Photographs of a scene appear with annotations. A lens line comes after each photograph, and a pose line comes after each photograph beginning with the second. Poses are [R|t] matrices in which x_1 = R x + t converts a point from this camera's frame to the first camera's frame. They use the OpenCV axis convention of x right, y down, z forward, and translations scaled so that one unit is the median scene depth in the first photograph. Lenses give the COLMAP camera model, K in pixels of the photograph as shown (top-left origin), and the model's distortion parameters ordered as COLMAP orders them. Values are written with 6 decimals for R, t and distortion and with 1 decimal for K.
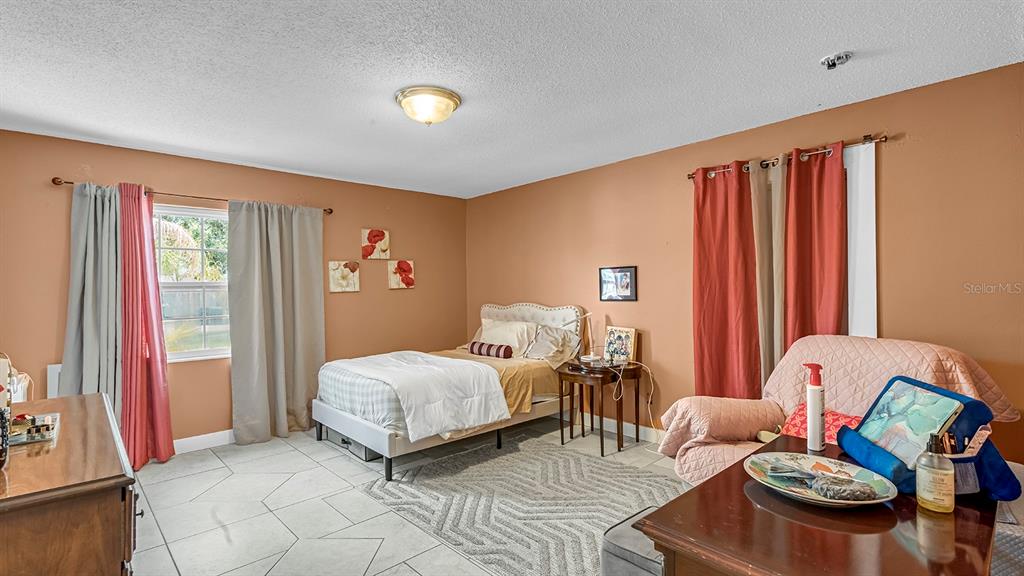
lens RADIAL K [[472.3, 0, 510.9], [0, 472.3, 295.2], [0, 0, 1]] dist [-0.003554, 0.000039]
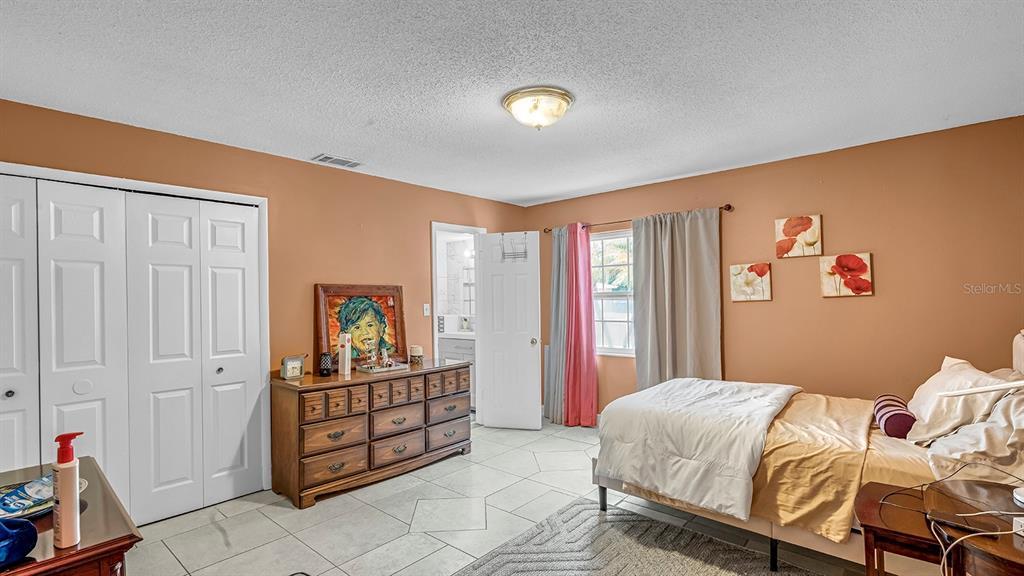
lens RADIAL K [[489.1, 0, 510.8], [0, 489.1, 301.2], [0, 0, 1]] dist [-0.001409, -0.000024]
pose [[0.076596, 0.019887, -0.996864, 0.466042], [0.004666, 0.999783, 0.020304, -0.025574], [0.997051, -0.006206, 0.076487, 0.516167]]
